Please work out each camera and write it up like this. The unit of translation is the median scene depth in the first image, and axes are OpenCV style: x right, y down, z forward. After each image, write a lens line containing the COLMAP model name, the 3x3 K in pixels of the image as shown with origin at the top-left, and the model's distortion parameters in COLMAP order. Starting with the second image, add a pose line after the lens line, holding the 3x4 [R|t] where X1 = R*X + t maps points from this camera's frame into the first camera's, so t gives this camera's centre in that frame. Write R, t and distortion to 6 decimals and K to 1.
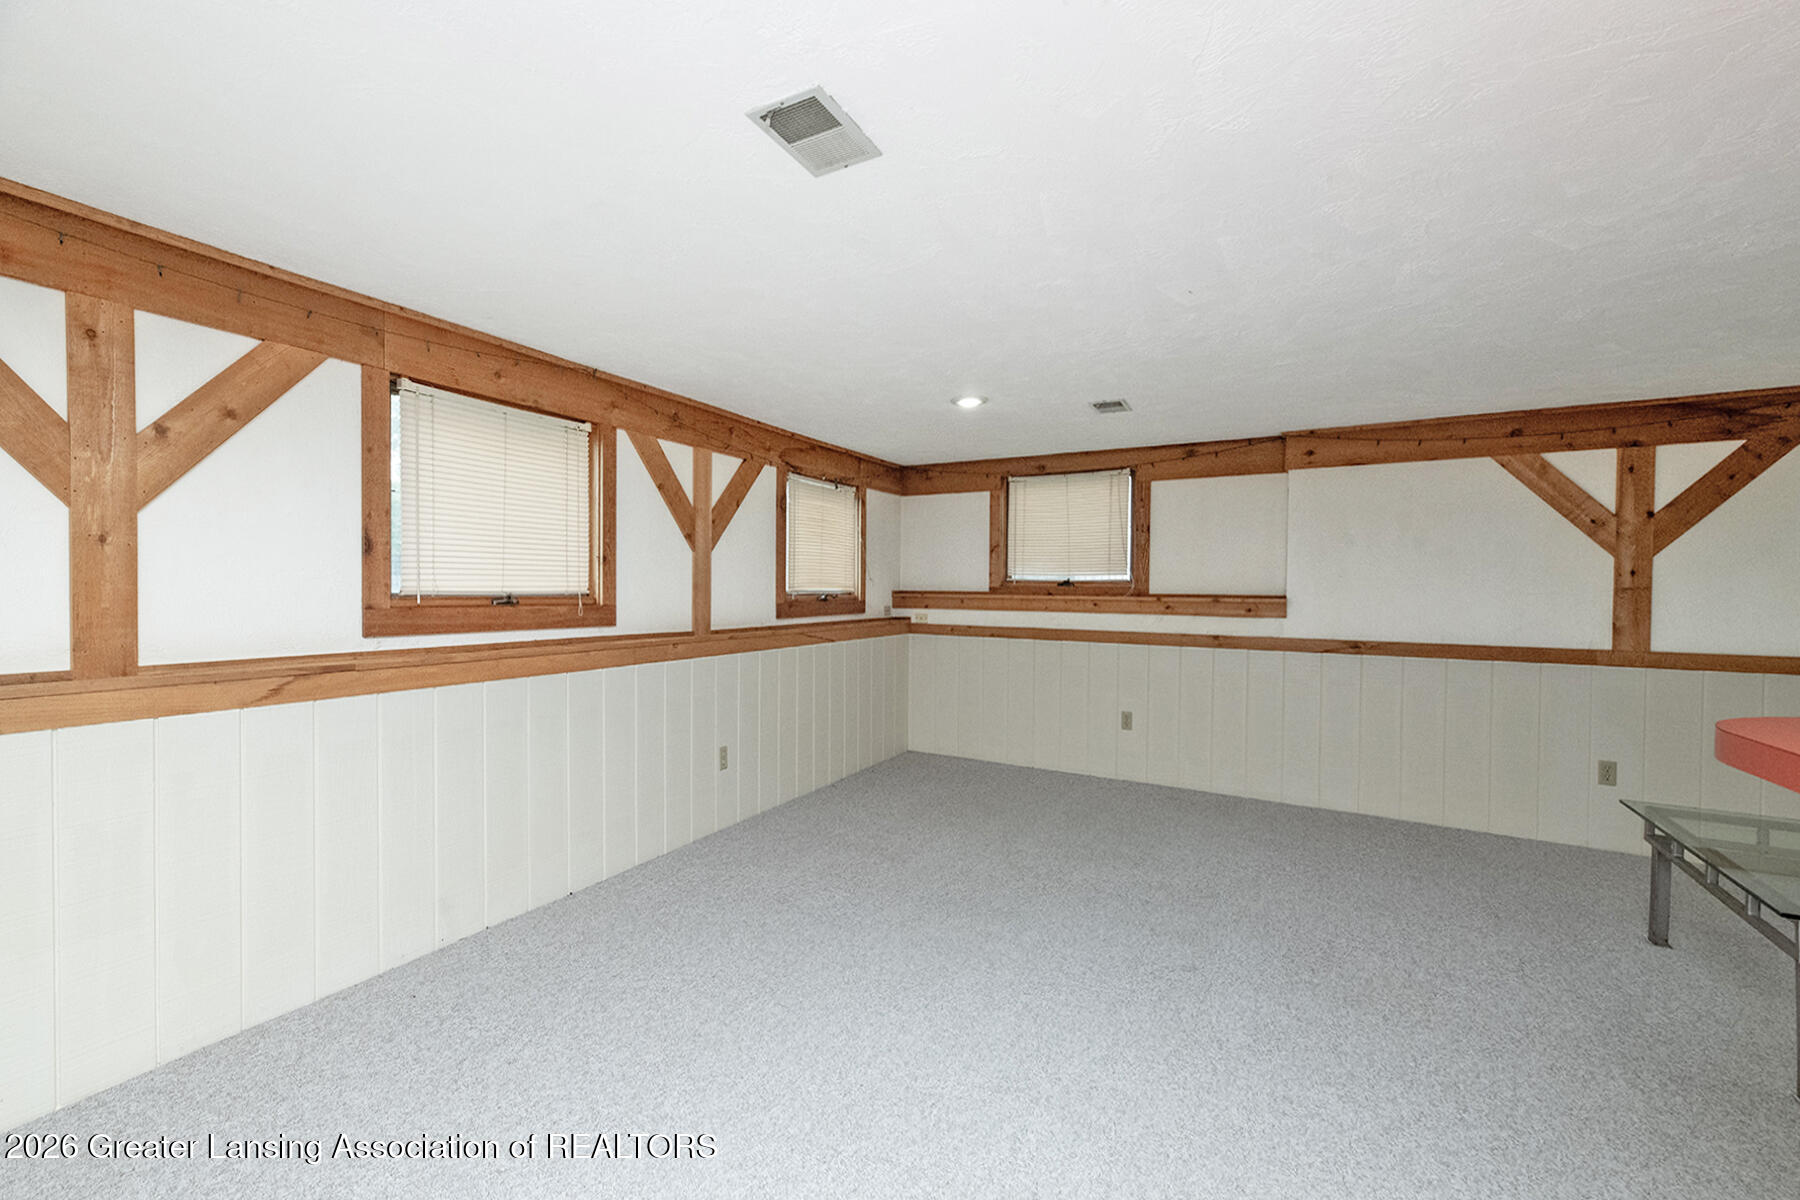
lens RADIAL K [[755.6, 0, 825.4], [0, 755.6, 592.2], [0, 0, 1]] dist [0.000923, 0.000310]
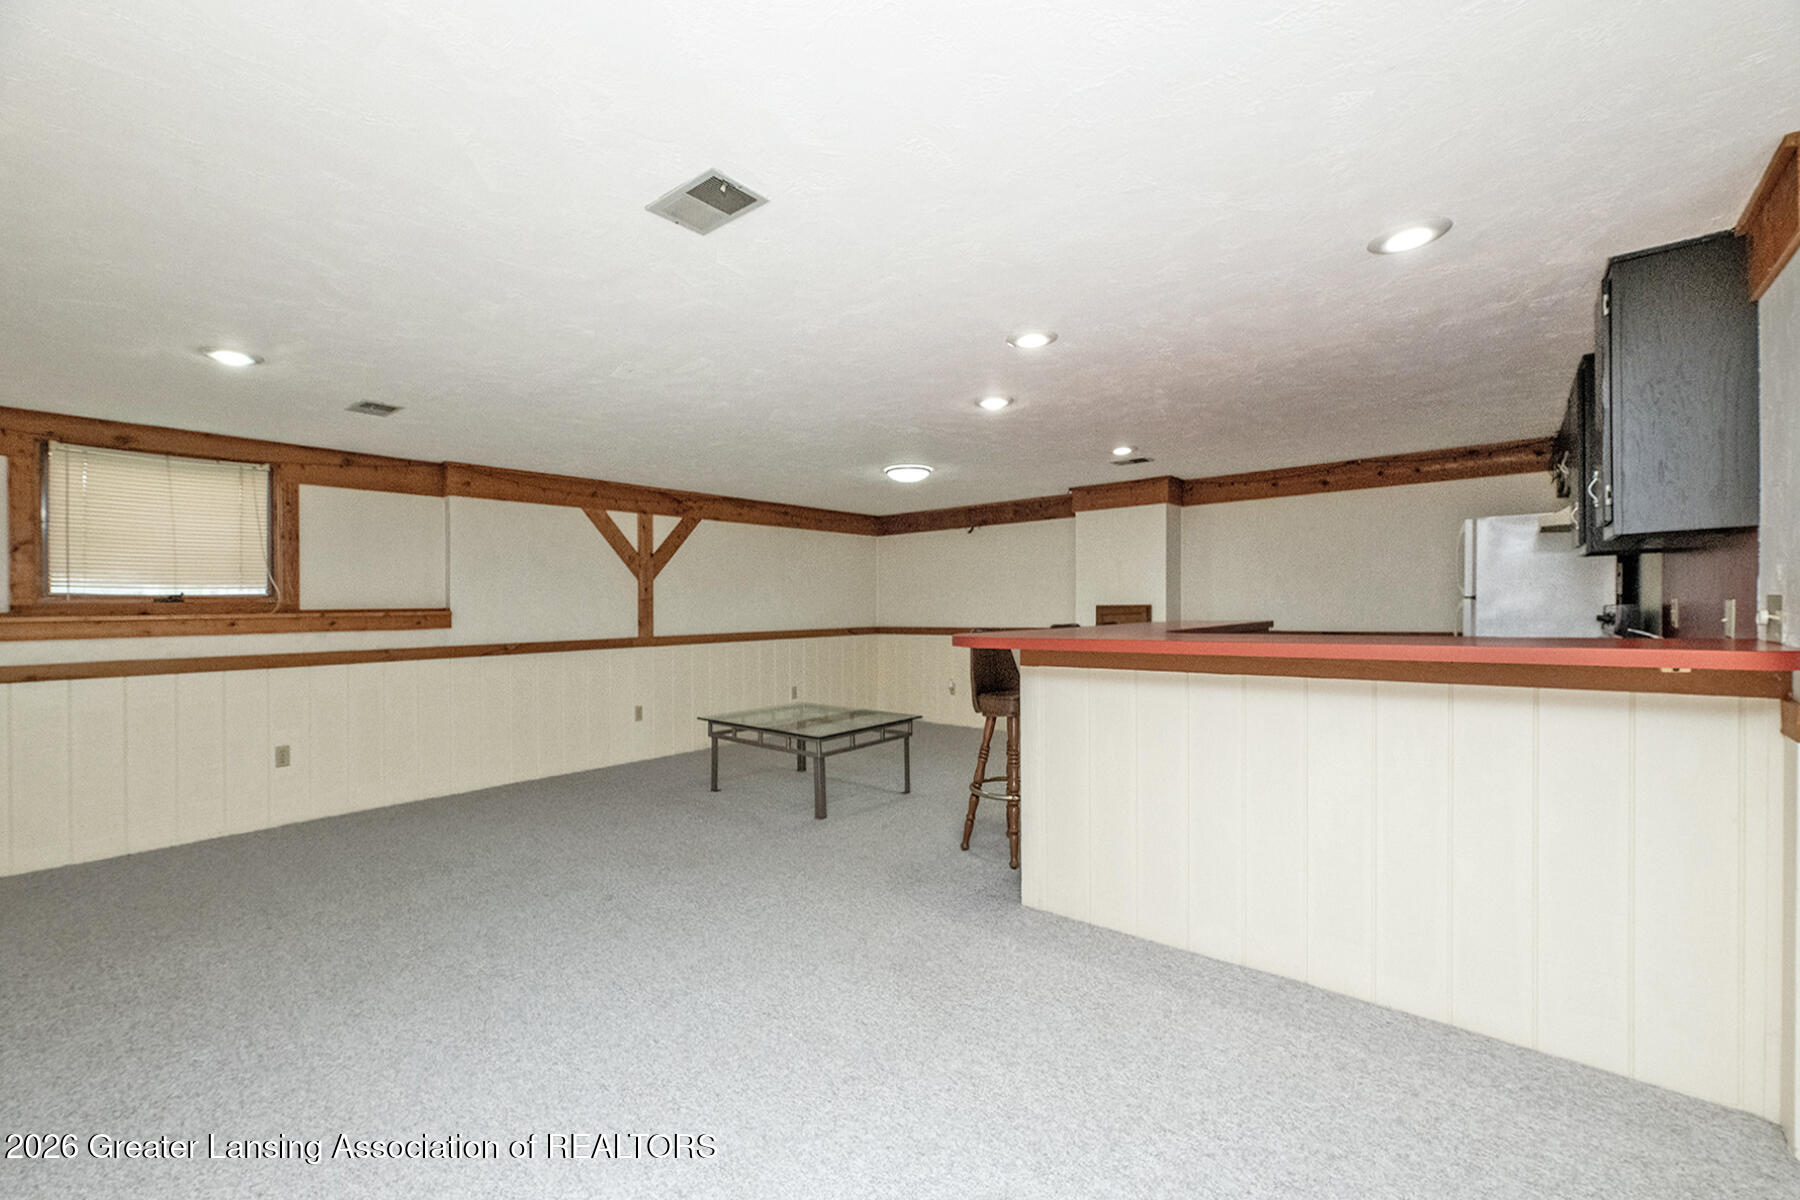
lens RADIAL K [[758.3, 0, 900.0], [0, 758.3, 600.0], [0, 0, 1]] dist [0.000673, 0.000196]
pose [[0.111890, -0.003397, 0.993715, -0.430226], [0.022329, 0.999750, 0.000903, 0.006377], [-0.993470, 0.022087, 0.111938, 0.218120]]
